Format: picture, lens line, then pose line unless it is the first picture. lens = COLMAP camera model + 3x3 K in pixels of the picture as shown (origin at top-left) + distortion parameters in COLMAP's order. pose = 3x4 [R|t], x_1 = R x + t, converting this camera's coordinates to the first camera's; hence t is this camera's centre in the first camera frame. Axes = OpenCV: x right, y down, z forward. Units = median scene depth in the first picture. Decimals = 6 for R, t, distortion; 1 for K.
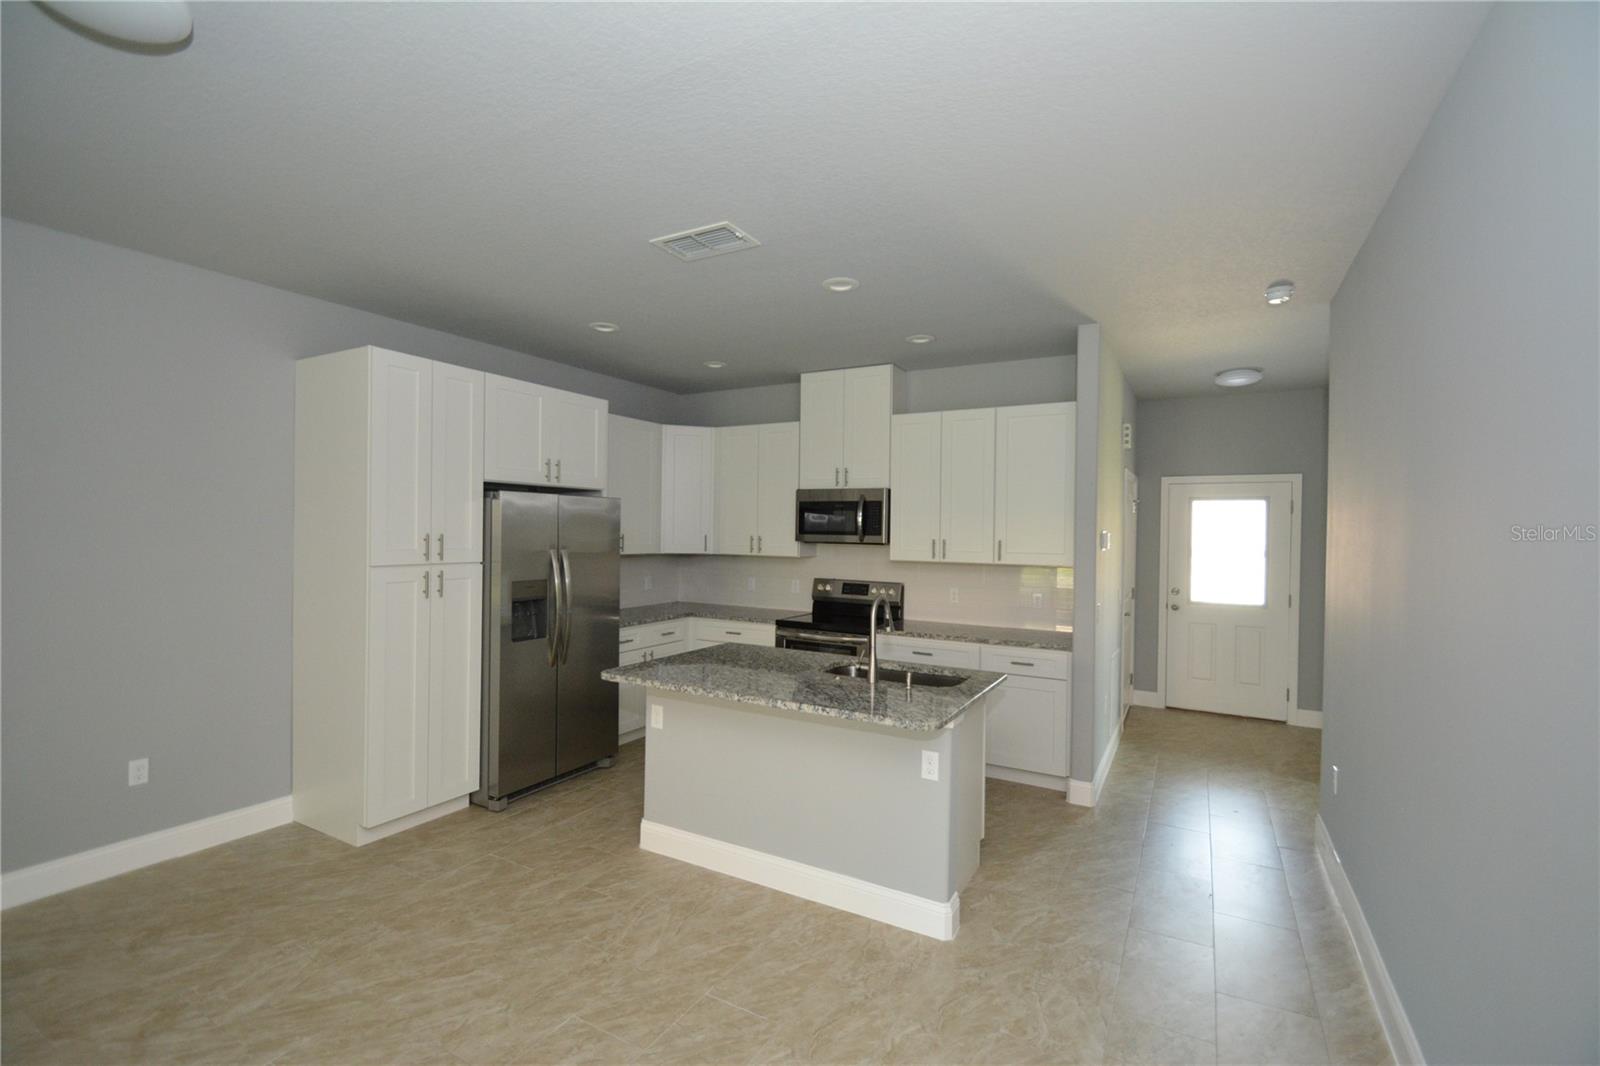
lens RADIAL K [[699.4, 0, 803.1], [0, 699.4, 536.0], [0, 0, 1]] dist [0.022576, -0.023052]
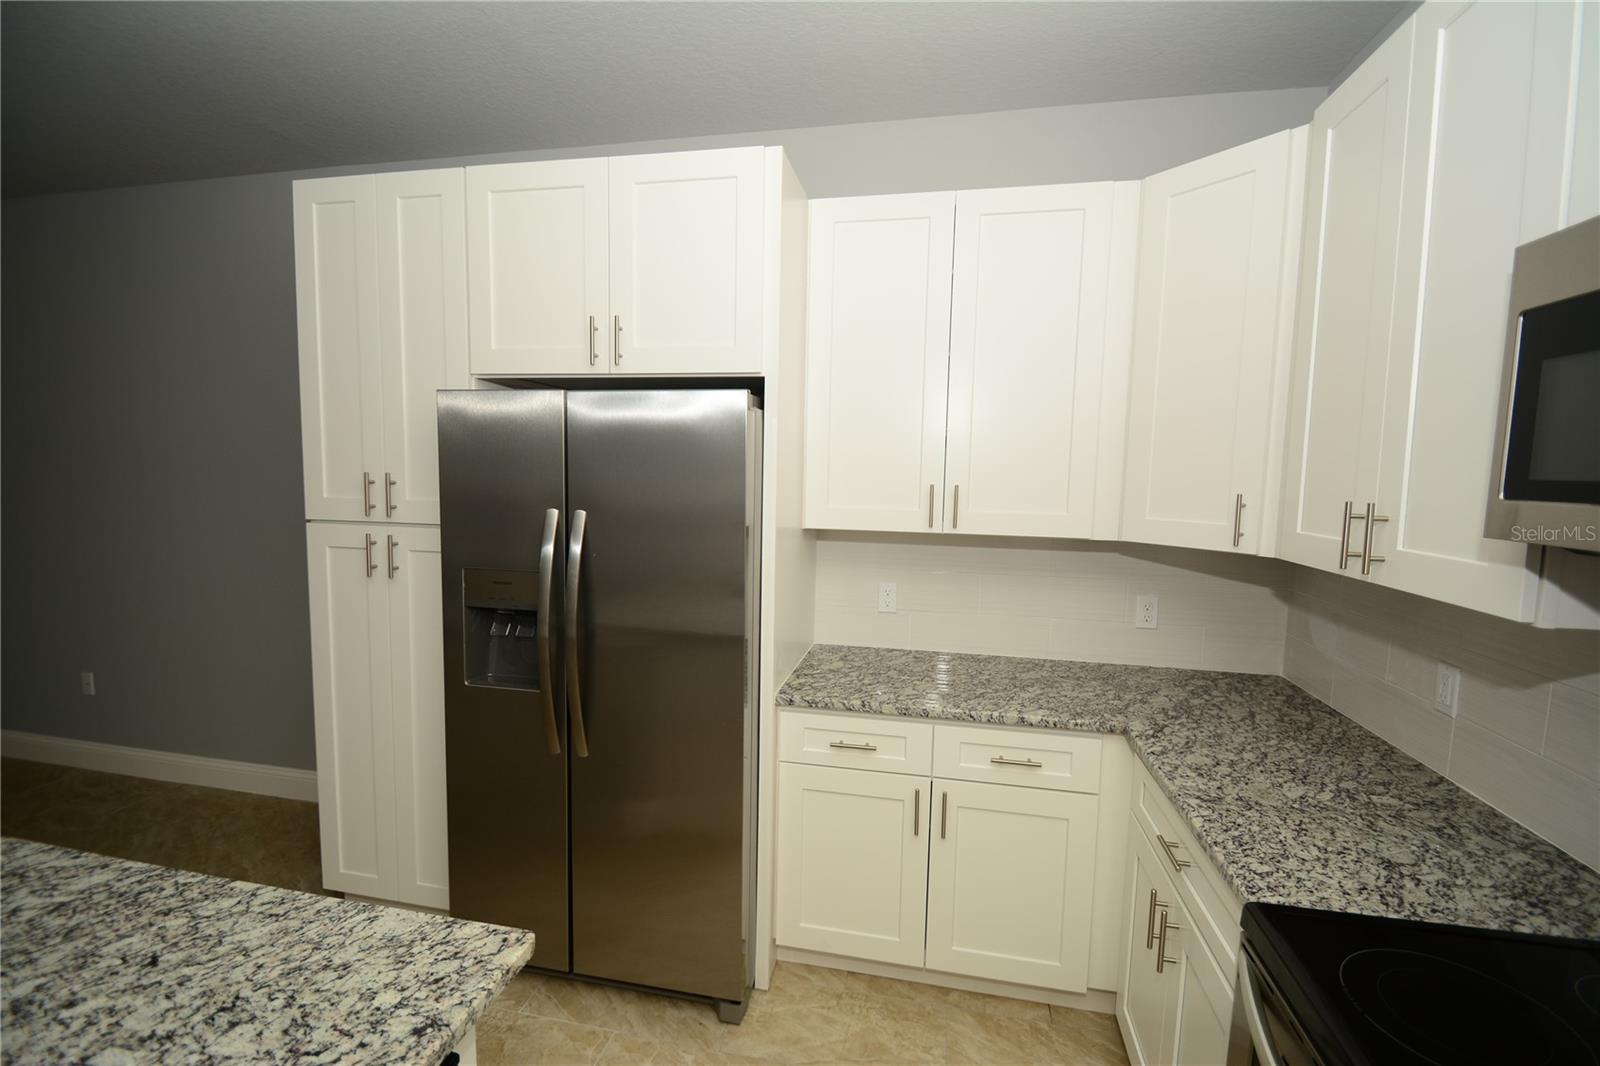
lens RADIAL K [[714.6, 0, 798.7], [0, 714.6, 537.1], [0, 0, 1]] dist [-0.019555, -0.000933]
pose [[0.302005, 0.086722, -0.949354, 0.107971], [-0.022528, 0.996225, 0.083837, -0.004735], [0.953040, -0.003932, 0.302818, 0.817318]]
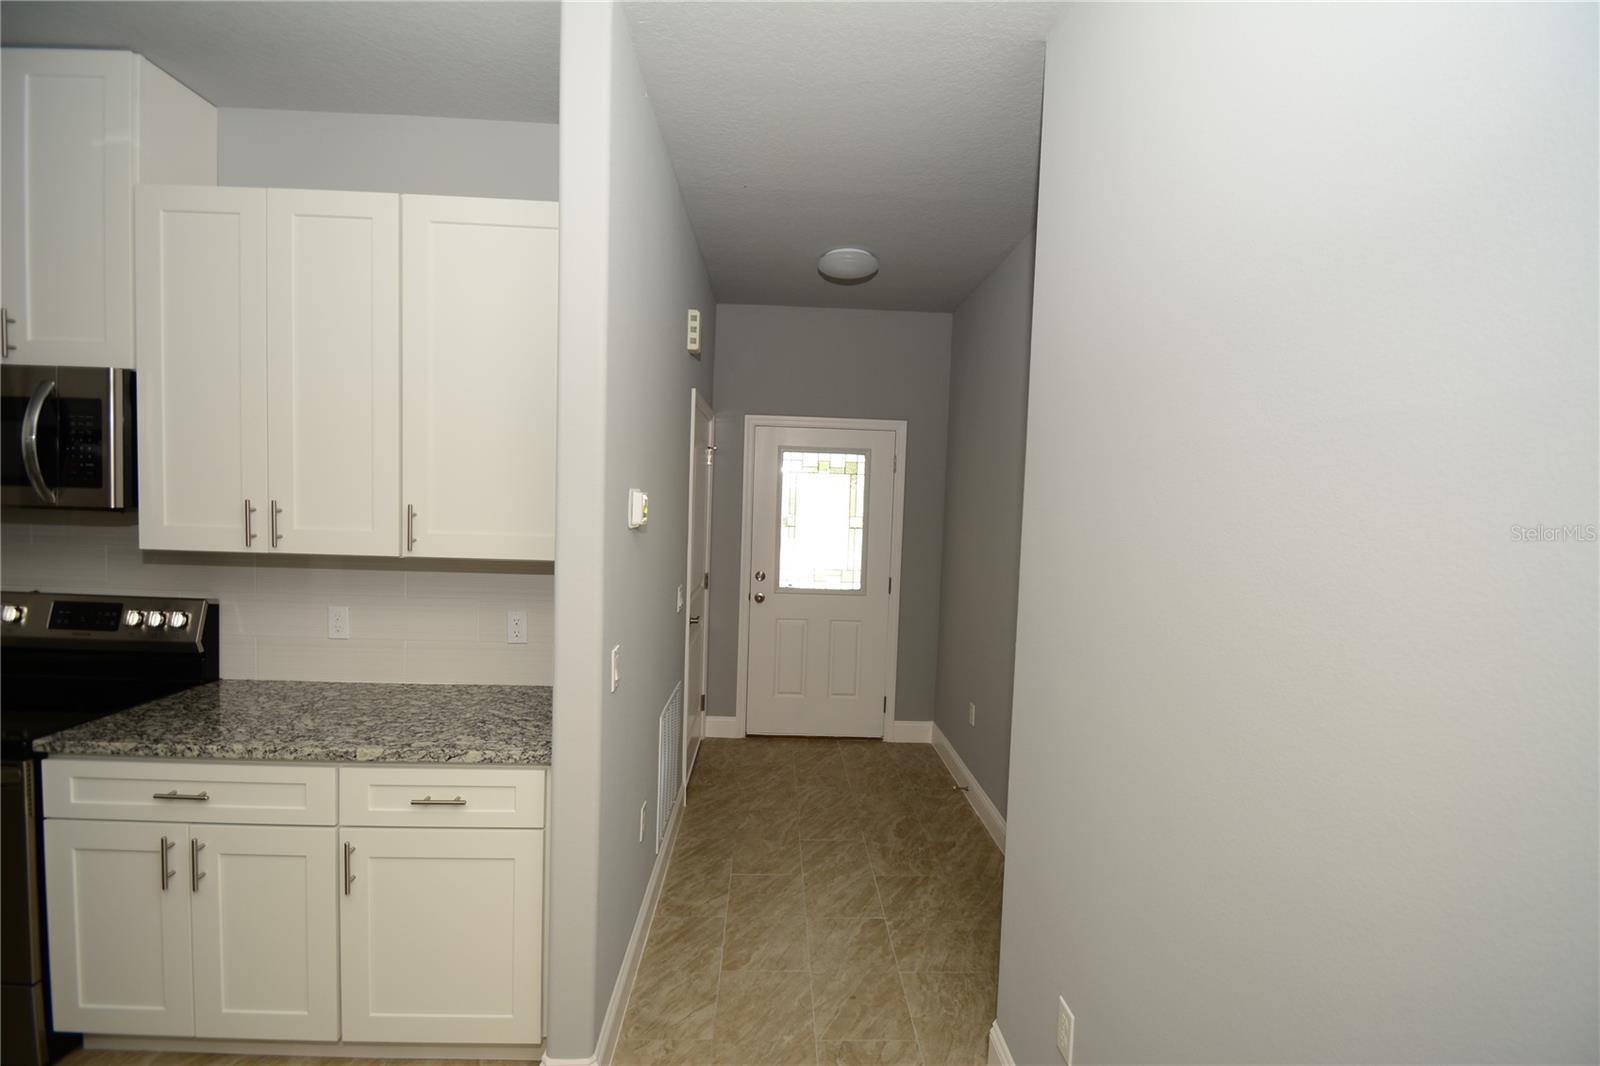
lens RADIAL K [[699.4, 0, 803.1], [0, 699.4, 536.0], [0, 0, 1]] dist [0.022576, -0.023052]
pose [[0.852079, -0.012444, 0.523265, 0.238510], [-0.016667, 0.998565, 0.050887, -0.000297], [-0.523147, -0.052081, 0.850649, 0.457182]]
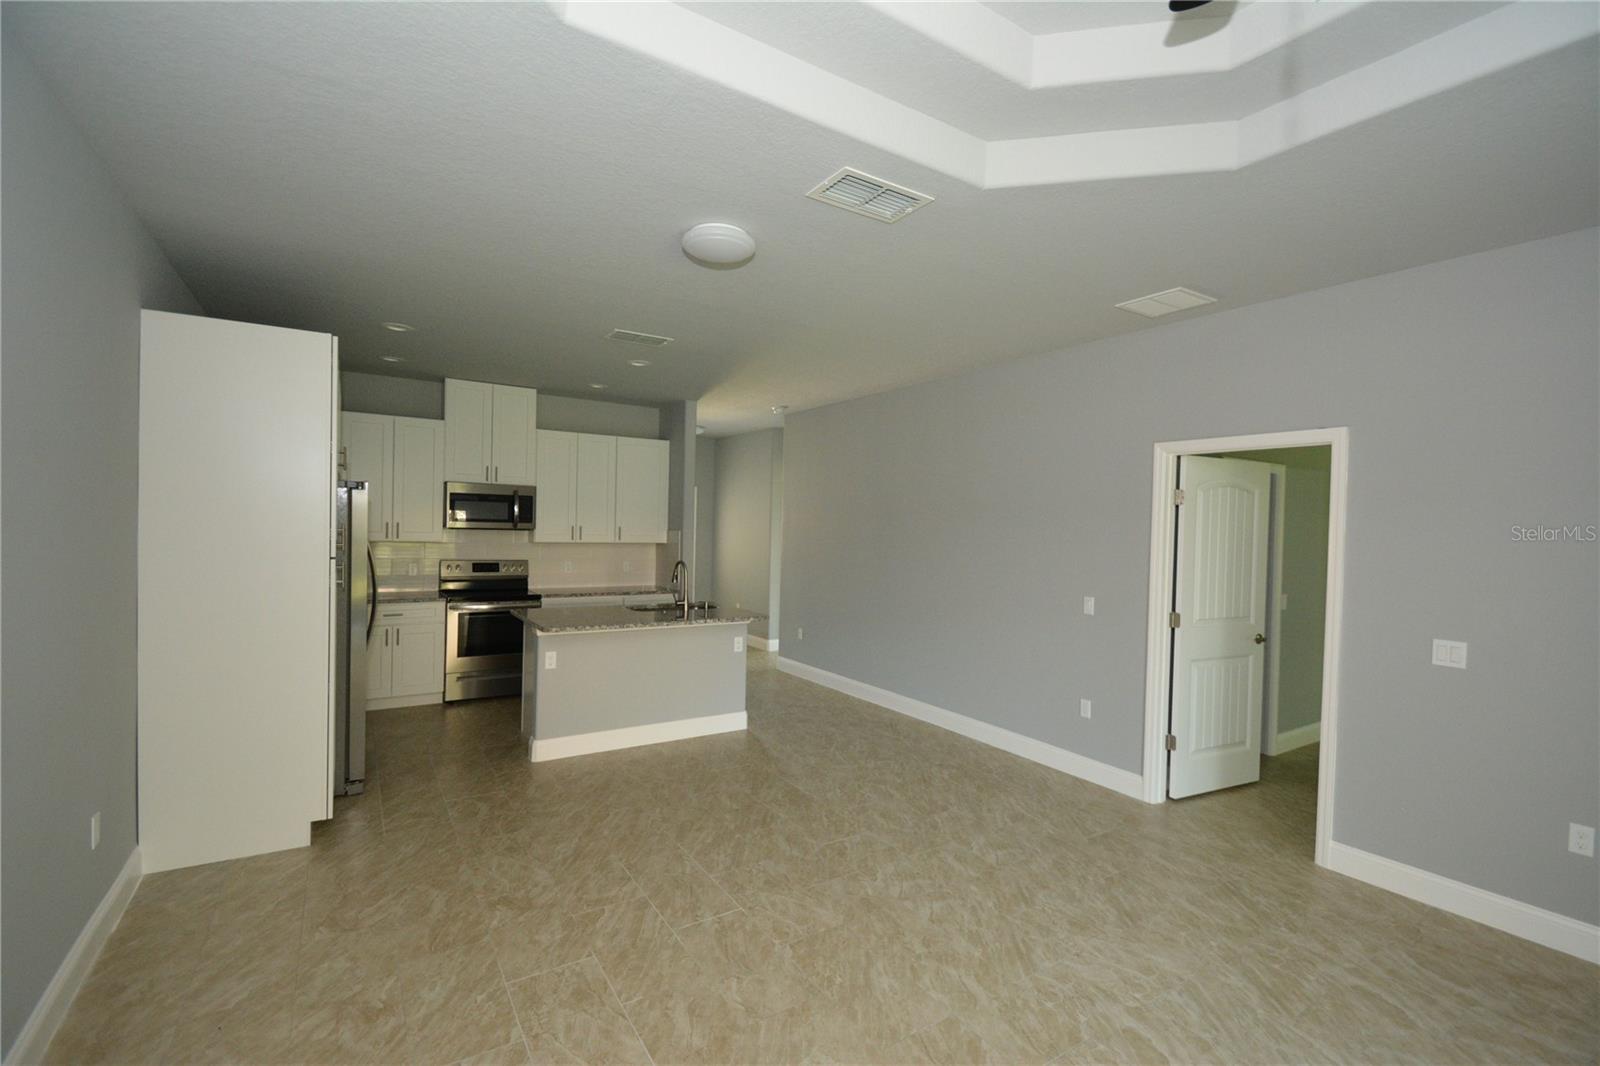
lens RADIAL K [[699.4, 0, 803.1], [0, 699.4, 536.0], [0, 0, 1]] dist [0.022576, -0.023052]
pose [[0.470070, -0.016215, 0.882480, -0.779836], [-0.008093, 0.999710, 0.022680, -0.010000], [-0.882592, -0.017803, 0.469803, -0.037217]]
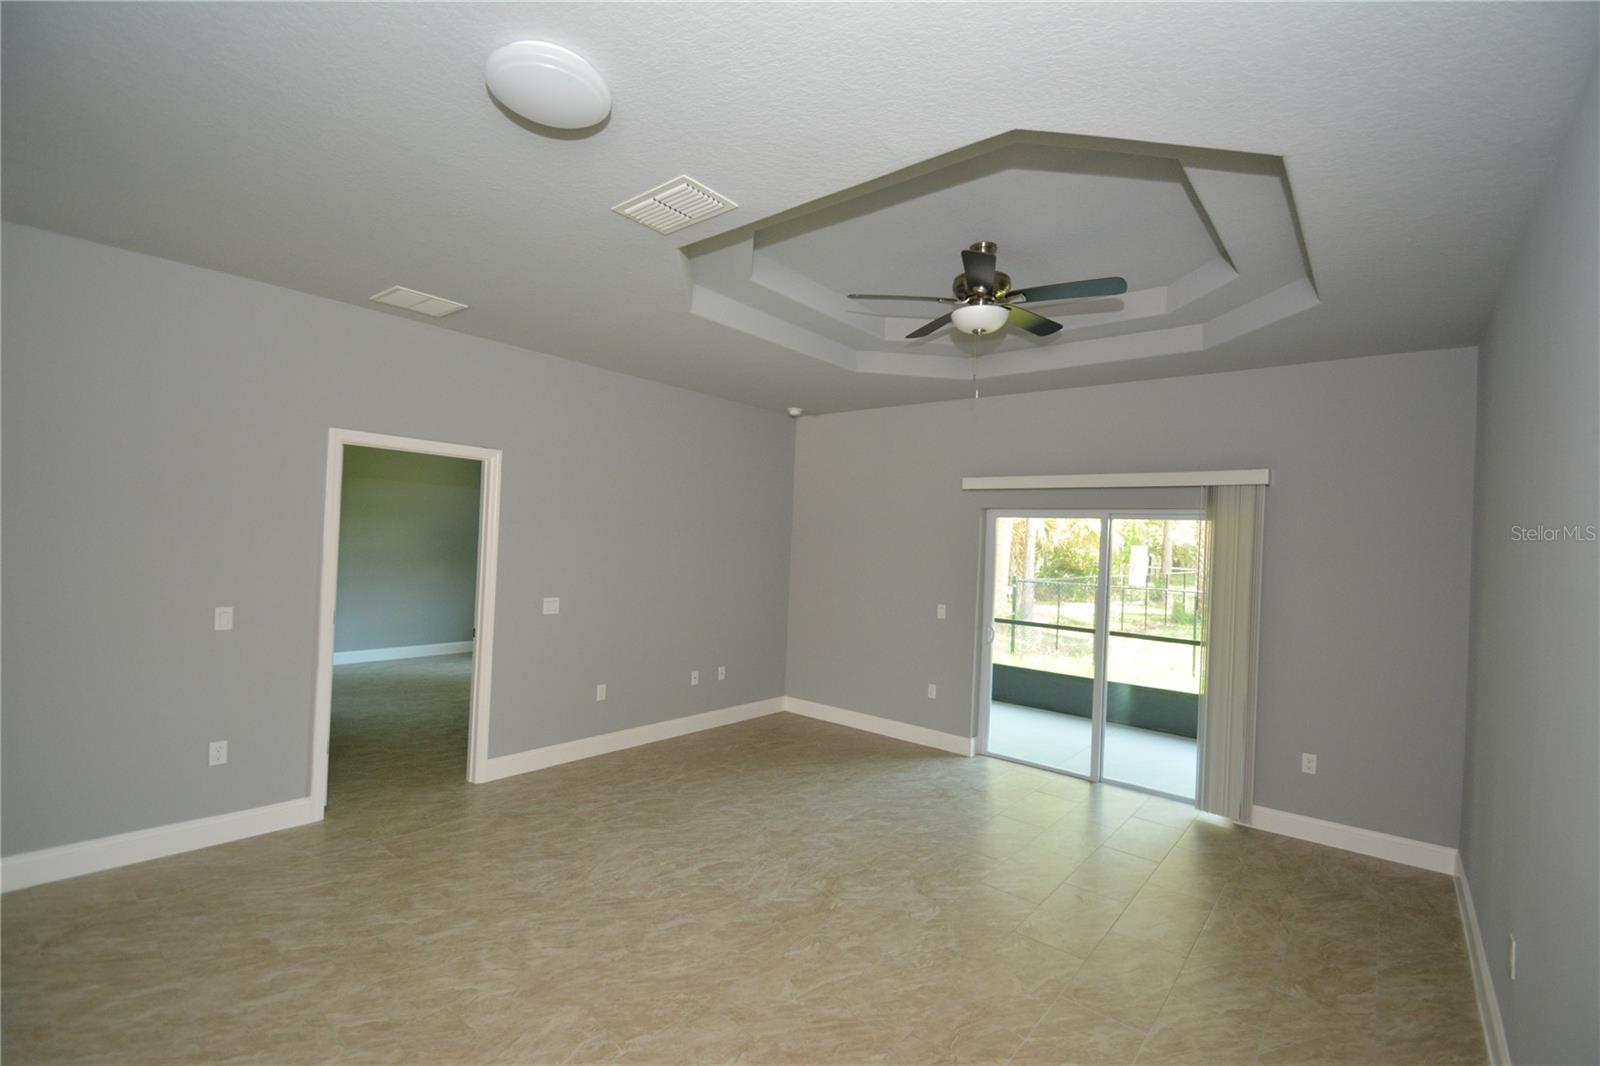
lens RADIAL K [[699.4, 0, 803.1], [0, 699.4, 536.0], [0, 0, 1]] dist [0.022576, -0.023052]
pose [[-0.981736, -0.054410, 0.182301, -0.503419], [-0.054236, 0.998510, 0.005944, -0.019526], [-0.182353, -0.004052, -0.983225, 0.620977]]
